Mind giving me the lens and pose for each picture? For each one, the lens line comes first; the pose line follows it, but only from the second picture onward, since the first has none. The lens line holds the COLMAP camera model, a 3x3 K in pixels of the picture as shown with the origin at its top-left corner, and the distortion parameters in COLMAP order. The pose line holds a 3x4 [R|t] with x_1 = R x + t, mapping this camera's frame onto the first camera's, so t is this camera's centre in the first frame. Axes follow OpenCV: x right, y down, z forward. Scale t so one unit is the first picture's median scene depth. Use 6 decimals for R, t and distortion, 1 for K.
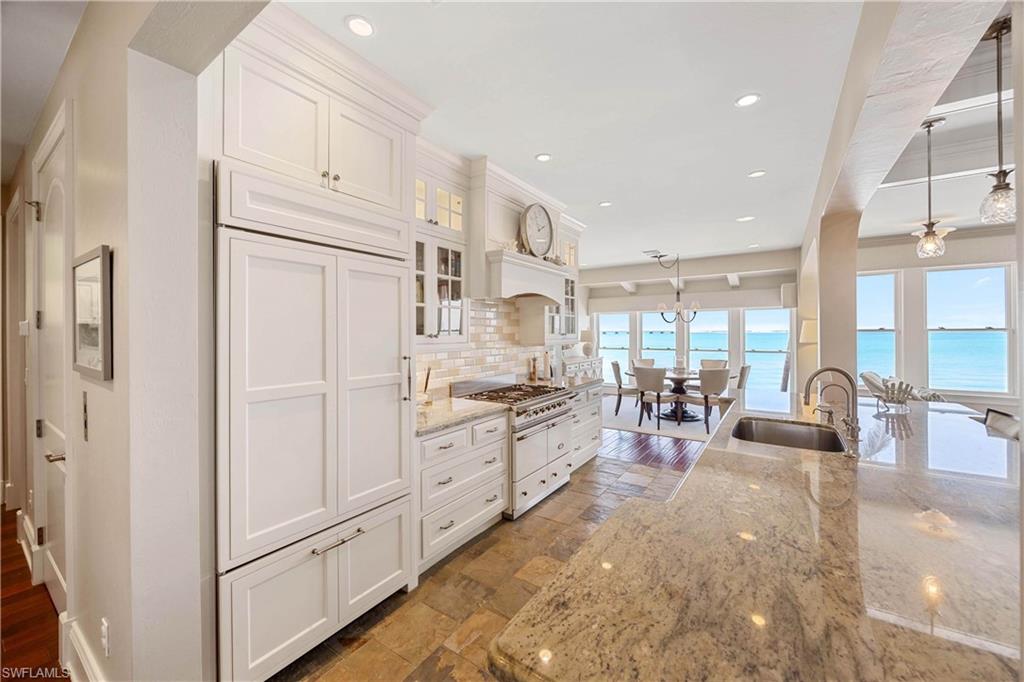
lens RADIAL K [[394.2, 0, 511.5], [0, 394.2, 331.6], [0, 0, 1]] dist [-0.000811, -0.000102]
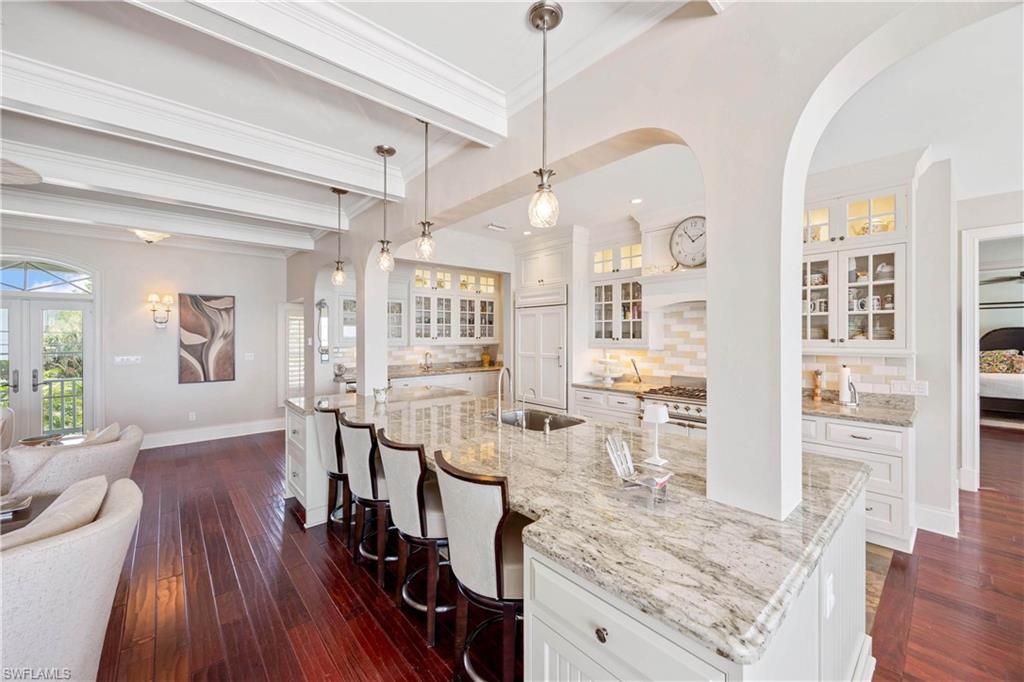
lens RADIAL K [[394.2, 0, 514.3], [0, 394.2, 335.6], [0, 0, 1]] dist [-0.000811, -0.000102]
pose [[-0.245474, 0.003590, -0.969397, 1.433227], [0.003737, 0.999989, 0.002757, -0.008805], [0.969396, -0.002945, -0.245485, 0.936691]]
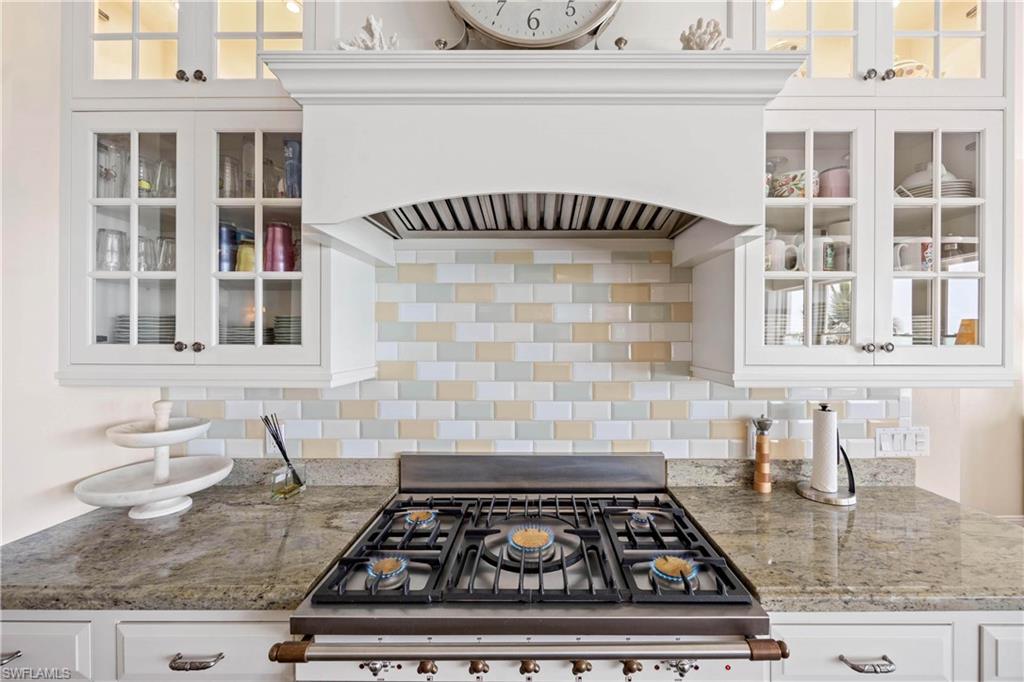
lens RADIAL K [[394.2, 0, 522.1], [0, 394.2, 339.9], [0, 0, 1]] dist [-0.000811, -0.000102]
pose [[0.552986, 0.005982, -0.833169, 0.328291], [-0.000410, 0.999976, 0.006908, 0.000603], [0.833190, -0.003478, 0.552976, 1.001691]]
